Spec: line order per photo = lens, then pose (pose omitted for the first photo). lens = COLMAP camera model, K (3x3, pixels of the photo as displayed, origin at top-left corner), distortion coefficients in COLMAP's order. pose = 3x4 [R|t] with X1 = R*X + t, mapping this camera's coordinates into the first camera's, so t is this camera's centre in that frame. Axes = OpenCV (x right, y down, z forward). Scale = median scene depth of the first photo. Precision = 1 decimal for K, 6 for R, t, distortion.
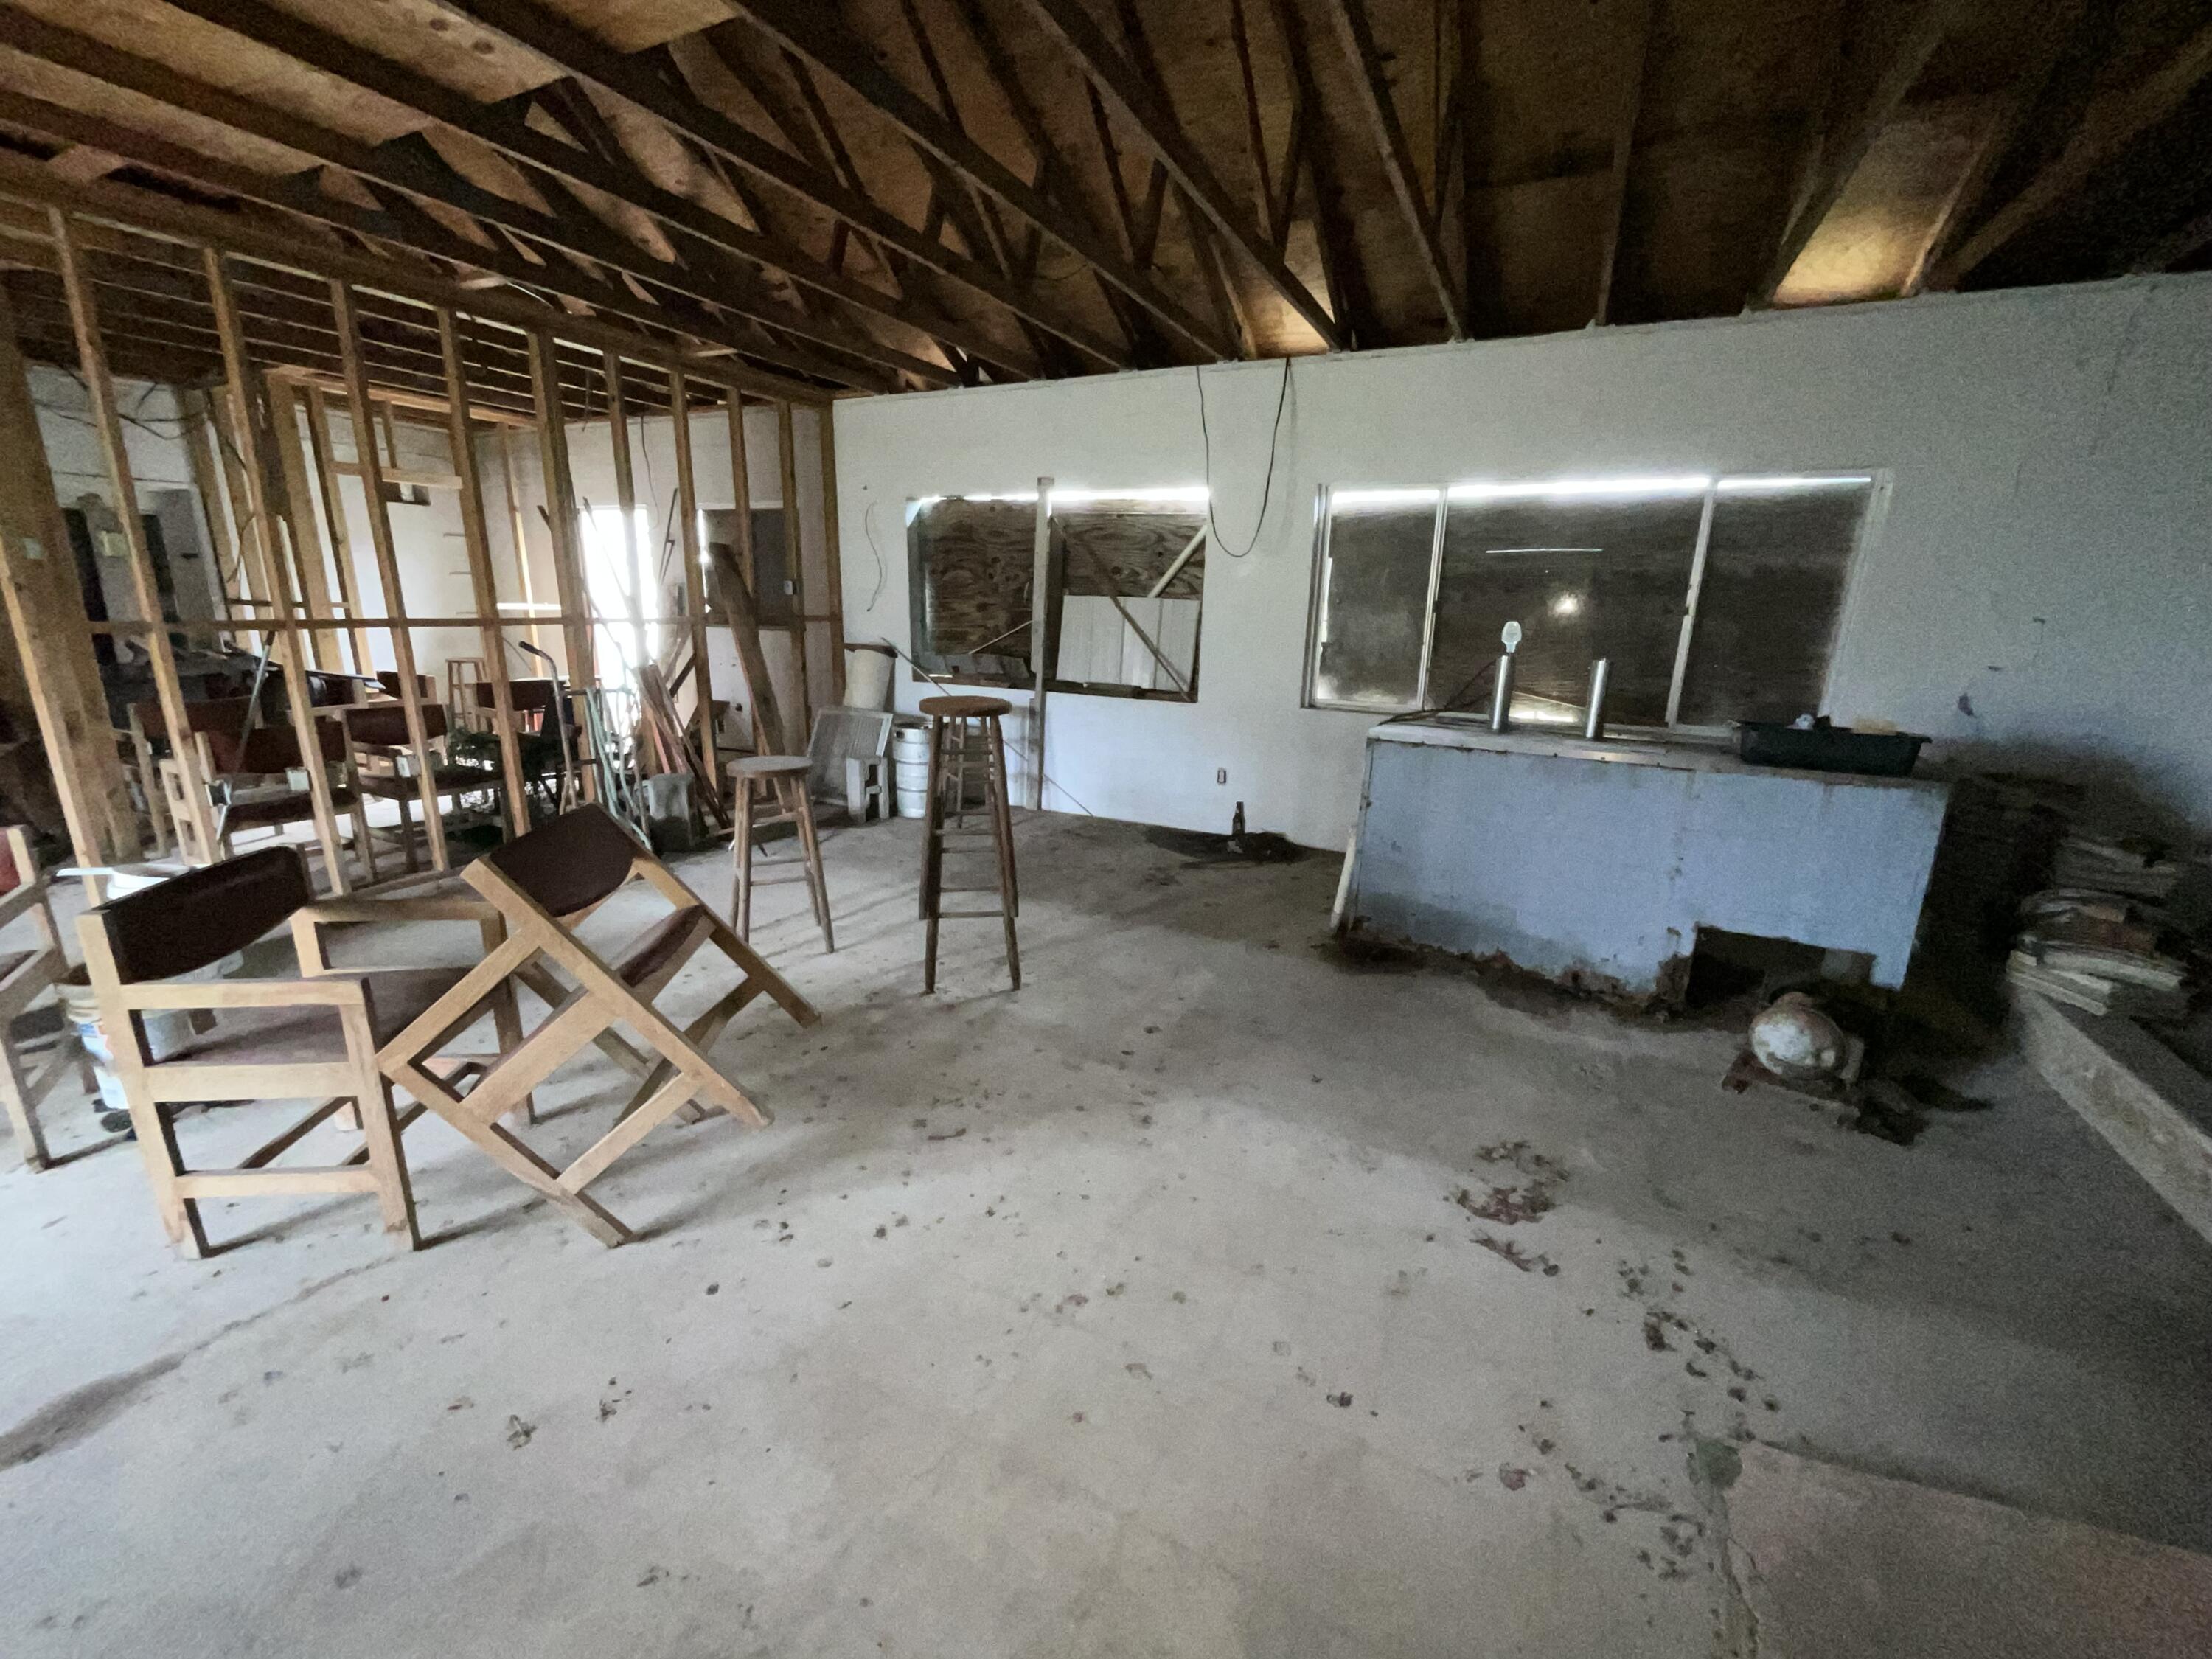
lens RADIAL K [[888.5, 0, 1104.0], [0, 888.5, 829.9], [0, 0, 1]] dist [0.002722, -0.000160]
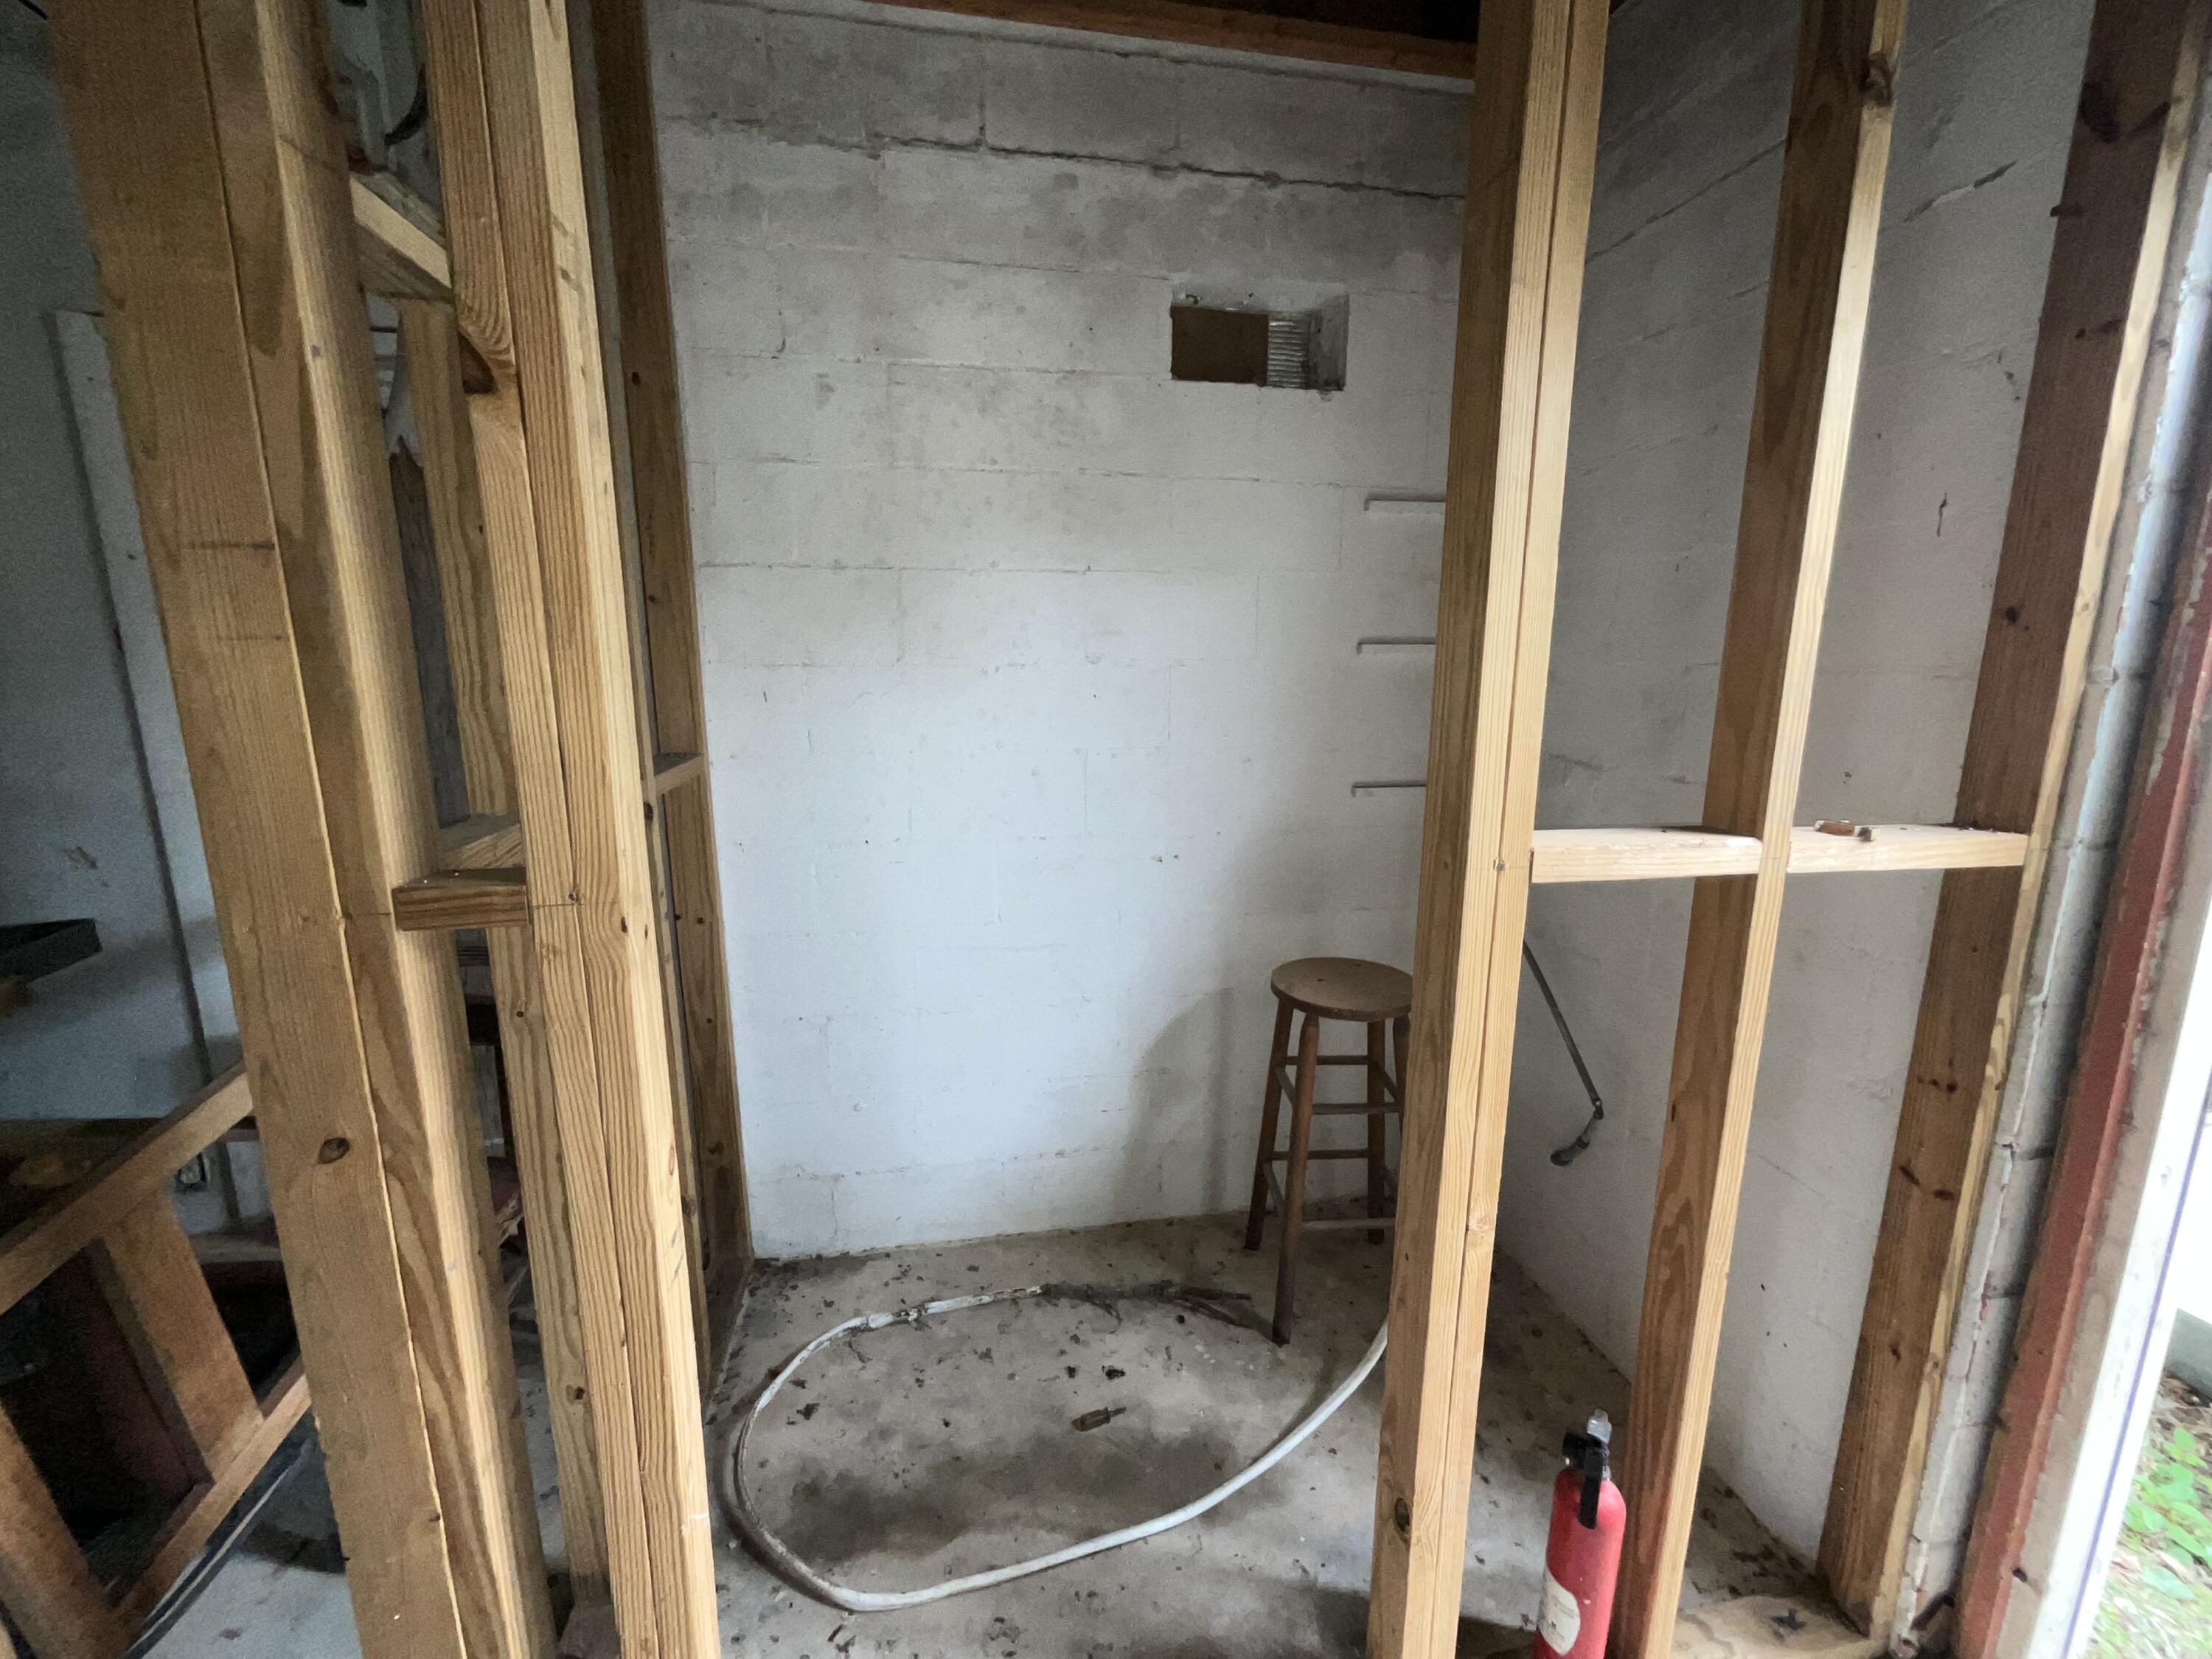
lens RADIAL K [[888.5, 0, 1105.9], [0, 888.5, 830.3], [0, 0, 1]] dist [0.002722, -0.000160]
pose [[0.602673, 0.128757, -0.787532, -0.625830], [-0.195607, 0.980625, 0.010634, -0.248292], [0.773642, 0.147638, 0.616182, 0.878119]]
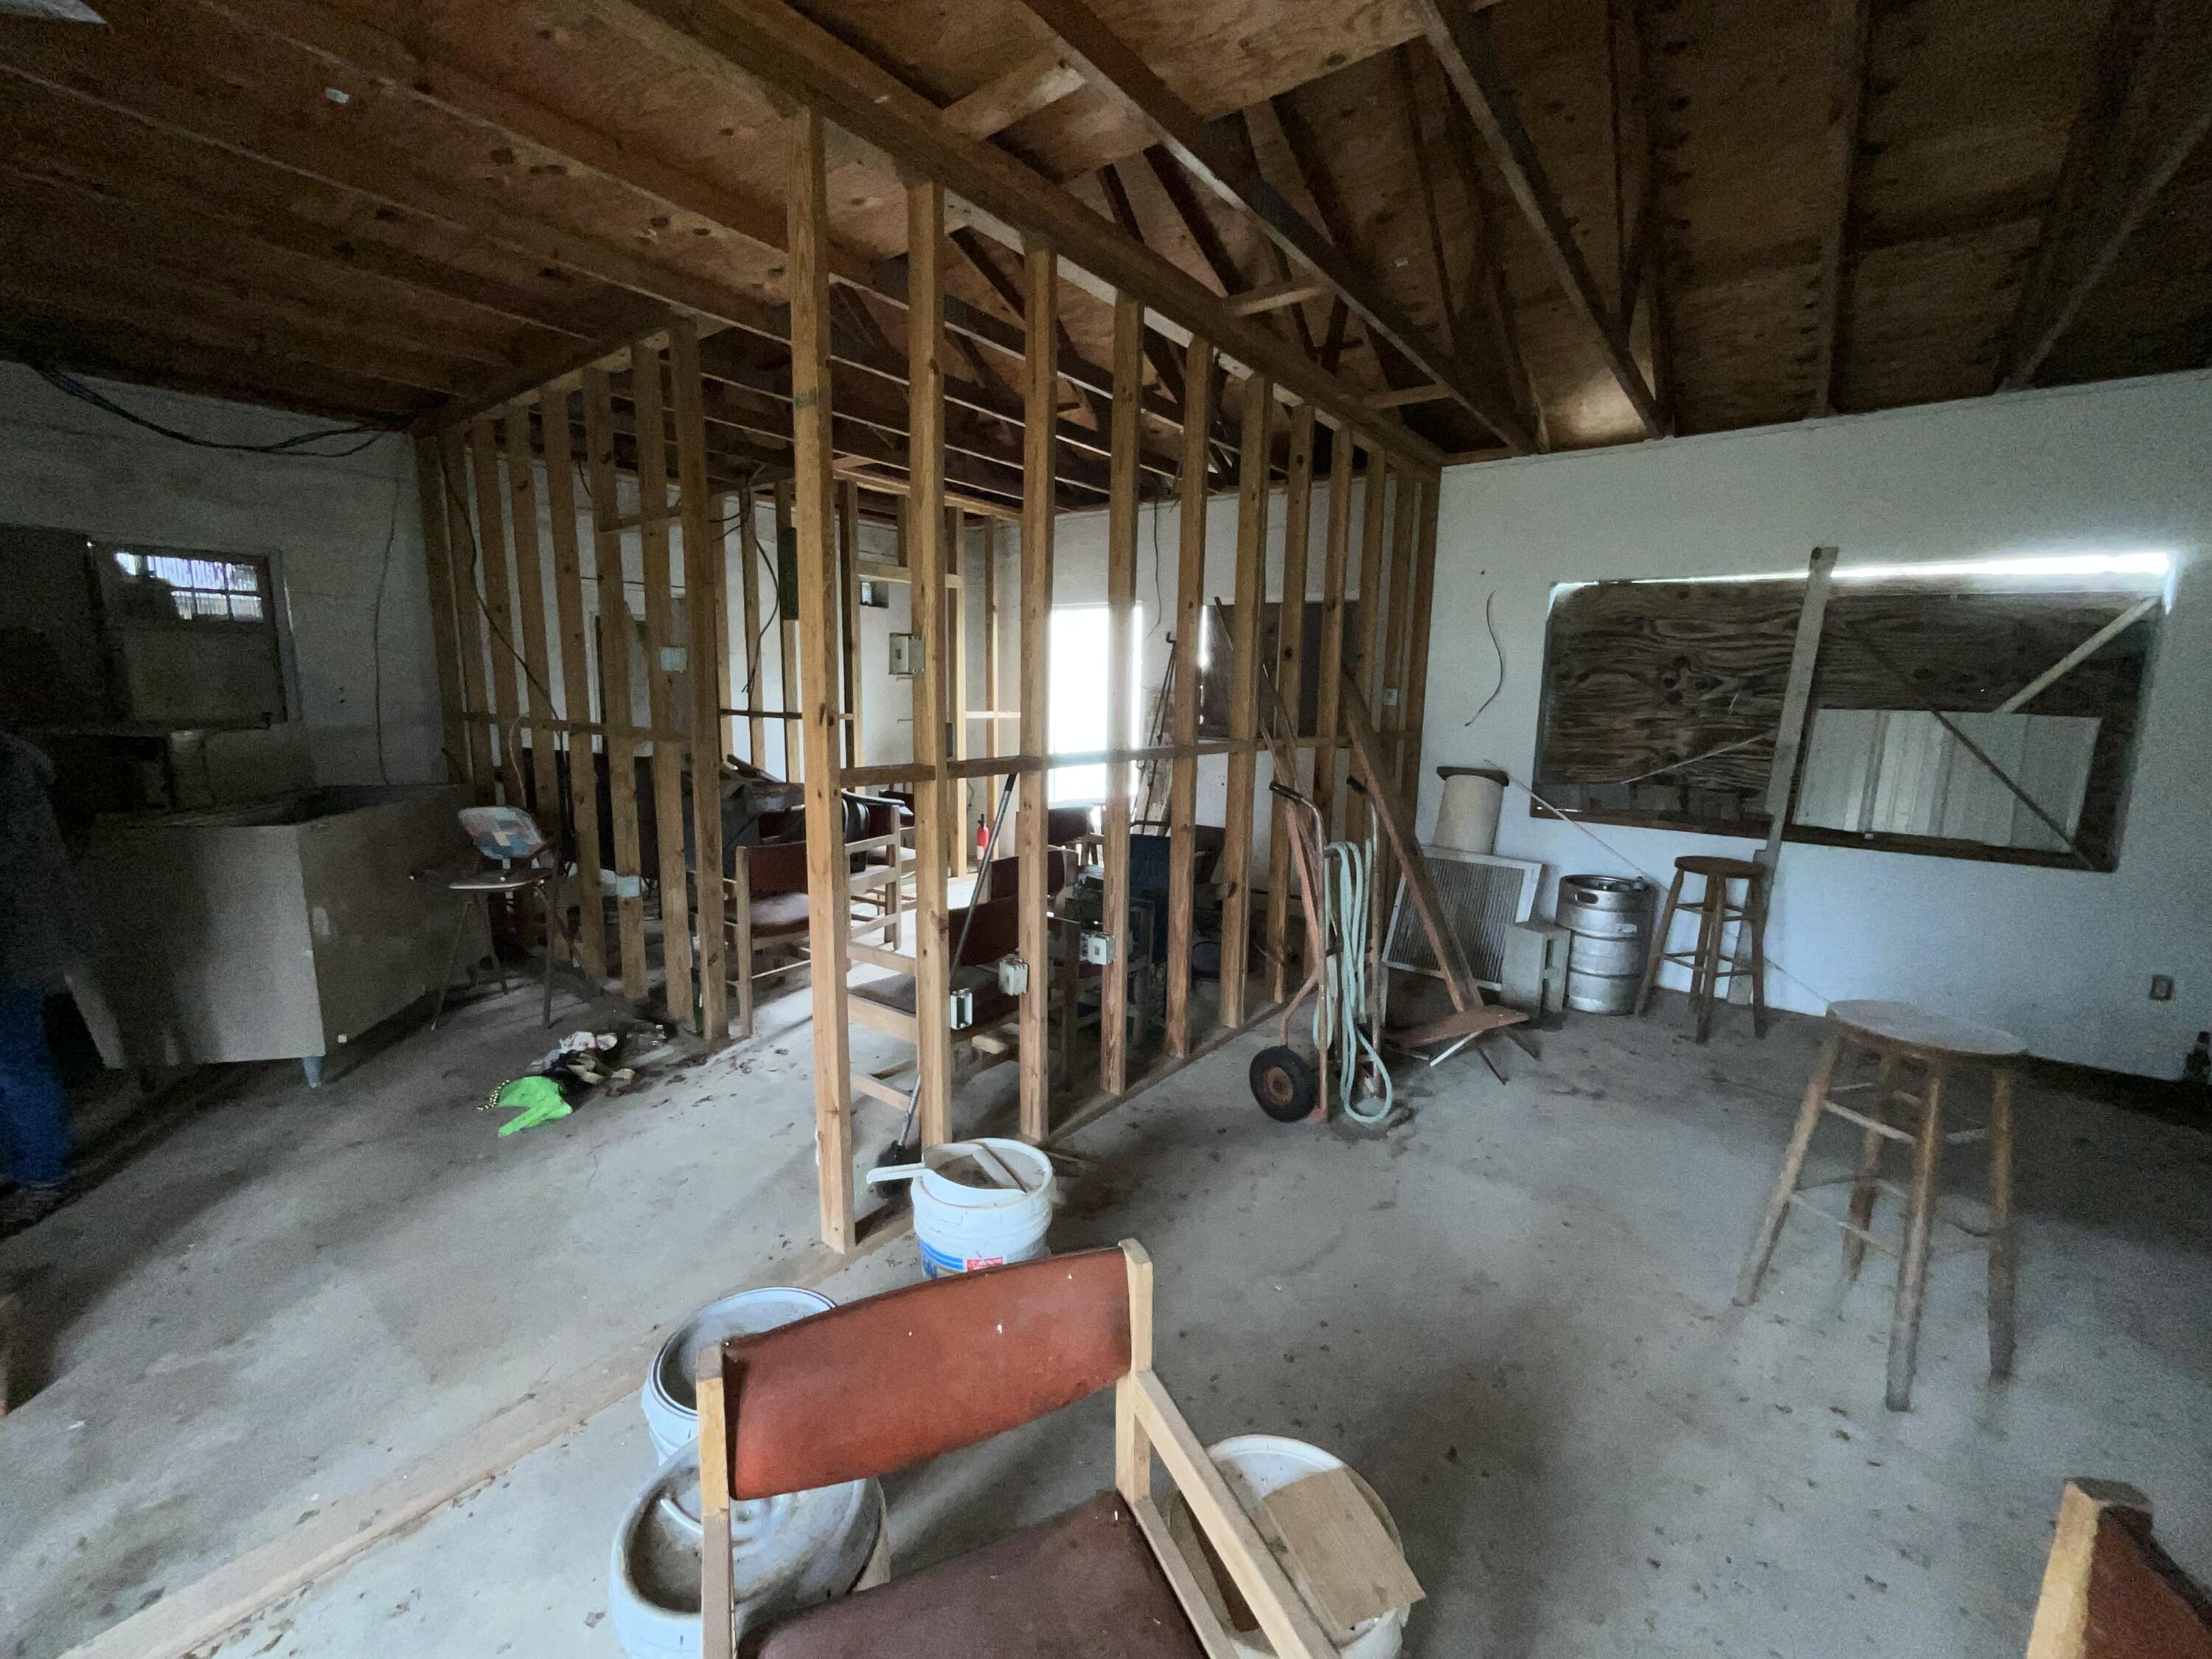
lens RADIAL K [[888.5, 0, 1100.9], [0, 888.5, 827.9], [0, 0, 1]] dist [0.002722, -0.000160]
pose [[0.983560, 0.027991, -0.178399, -0.396177], [-0.046959, 0.993572, -0.103005, -0.056482], [0.174369, 0.109689, 0.978552, 0.174802]]
